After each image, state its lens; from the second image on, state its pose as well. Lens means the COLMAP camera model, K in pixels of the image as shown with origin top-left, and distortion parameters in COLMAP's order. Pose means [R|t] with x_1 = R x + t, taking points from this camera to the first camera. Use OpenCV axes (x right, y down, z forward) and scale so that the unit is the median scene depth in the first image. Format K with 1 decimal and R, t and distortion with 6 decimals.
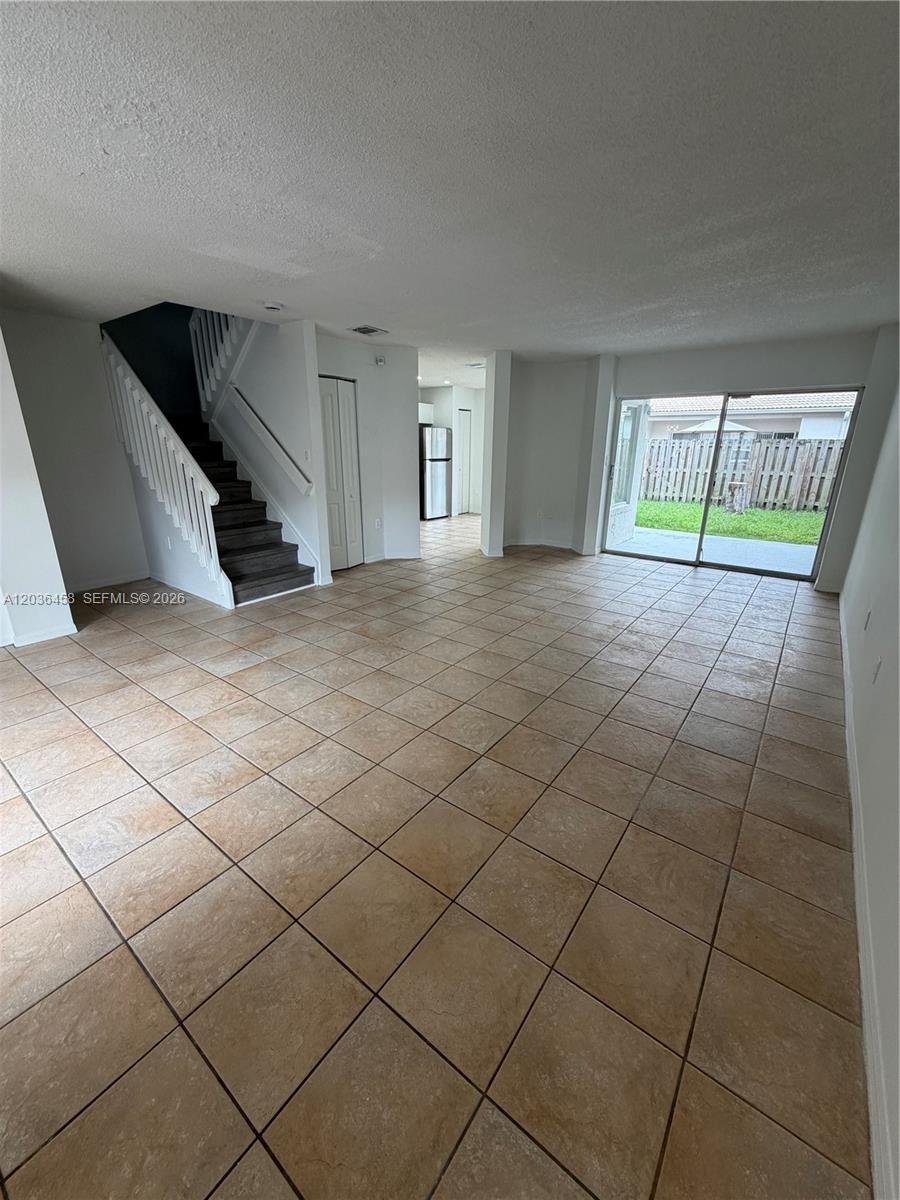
lens RADIAL K [[479.9, 0, 449.6], [0, 479.9, 598.8], [0, 0, 1]] dist [-0.001762, 0.000273]
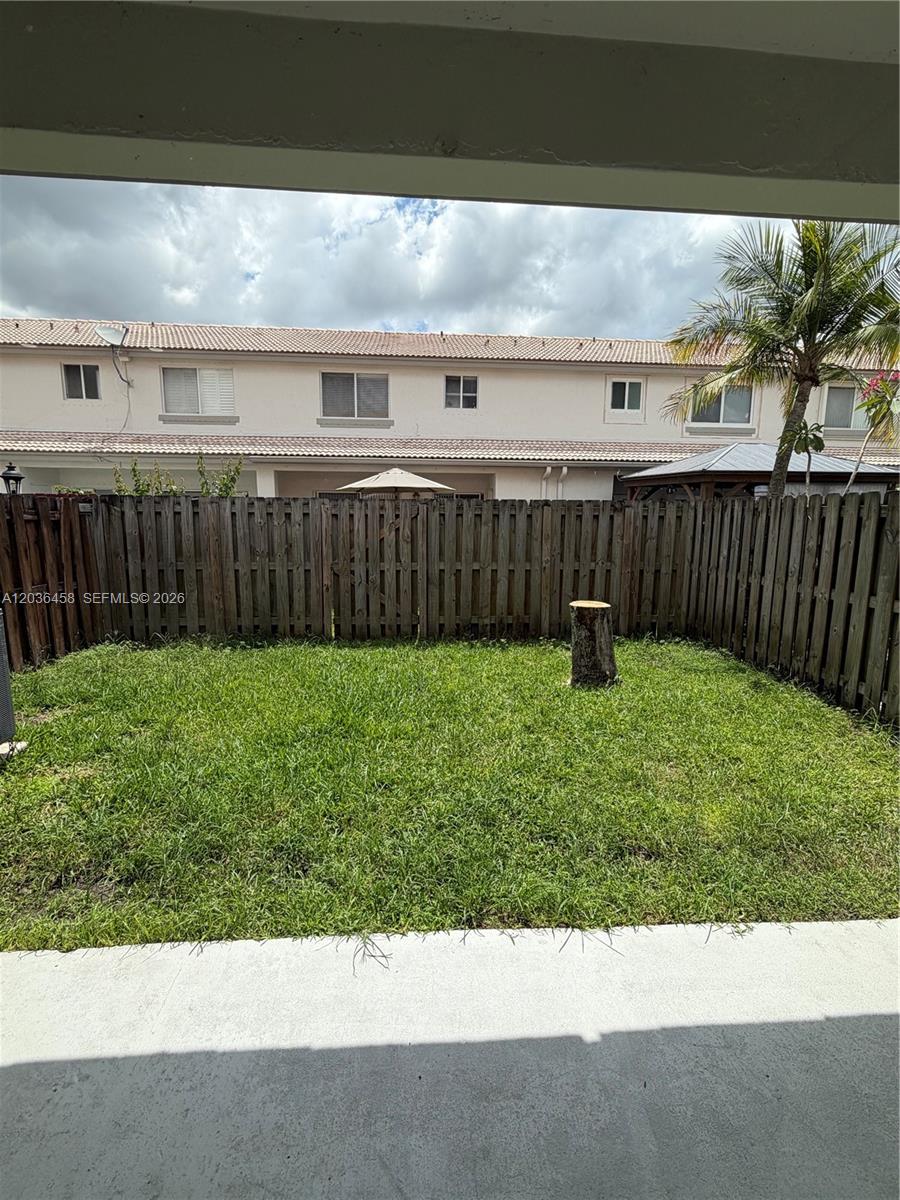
lens RADIAL K [[546.3, 0, 447.9], [0, 546.3, 598.9], [0, 0, 1]] dist [0.003561, 0.000360]
pose [[0.746590, -0.103131, 0.657242, 0.179737], [0.202280, 0.976329, -0.076578, -0.195438], [-0.633787, 0.190120, 0.749779, 0.612892]]
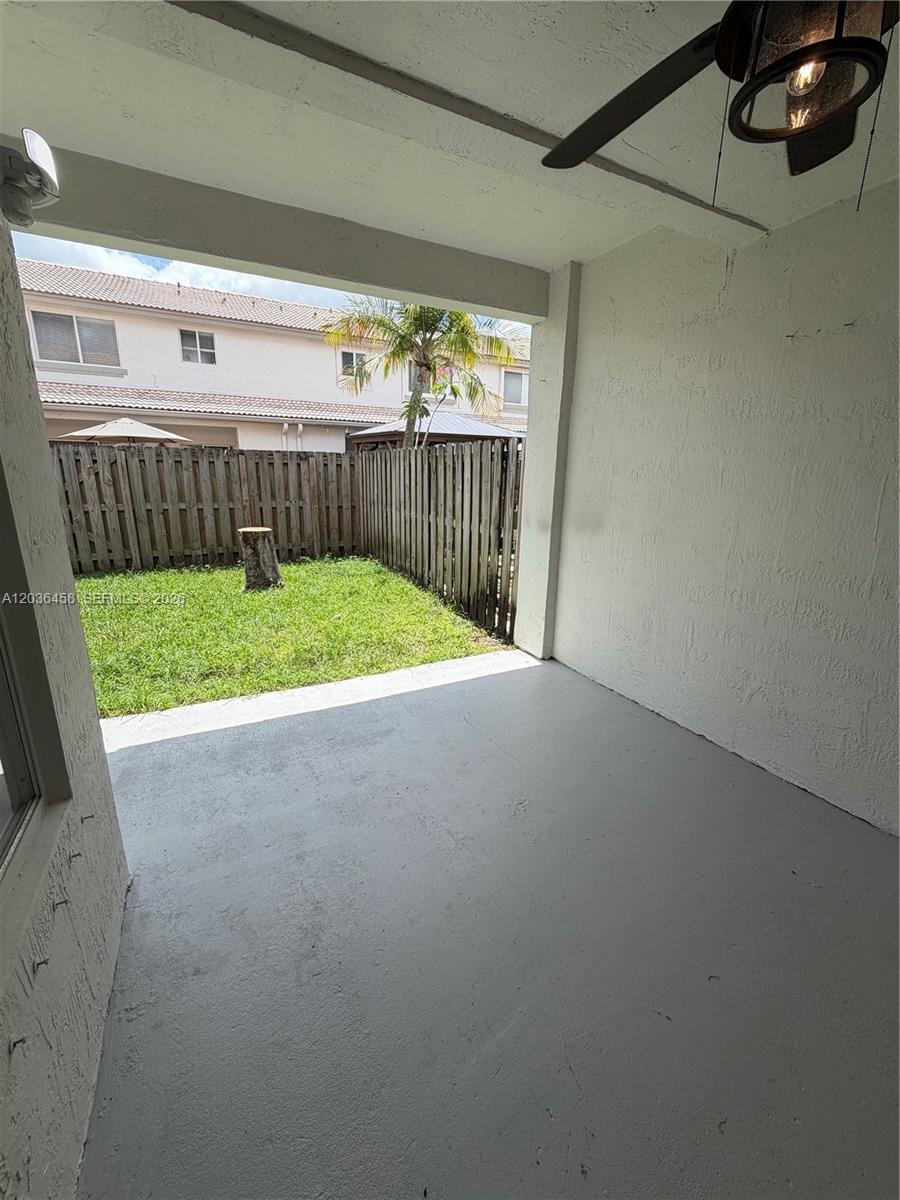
lens RADIAL K [[479.9, 0, 449.5], [0, 479.9, 598.1], [0, 0, 1]] dist [-0.001762, 0.000273]
pose [[0.434202, -0.229698, 0.871038, 0.181828], [0.265692, 0.956584, 0.119812, -0.146232], [-0.860742, 0.179405, 0.476379, 0.484319]]
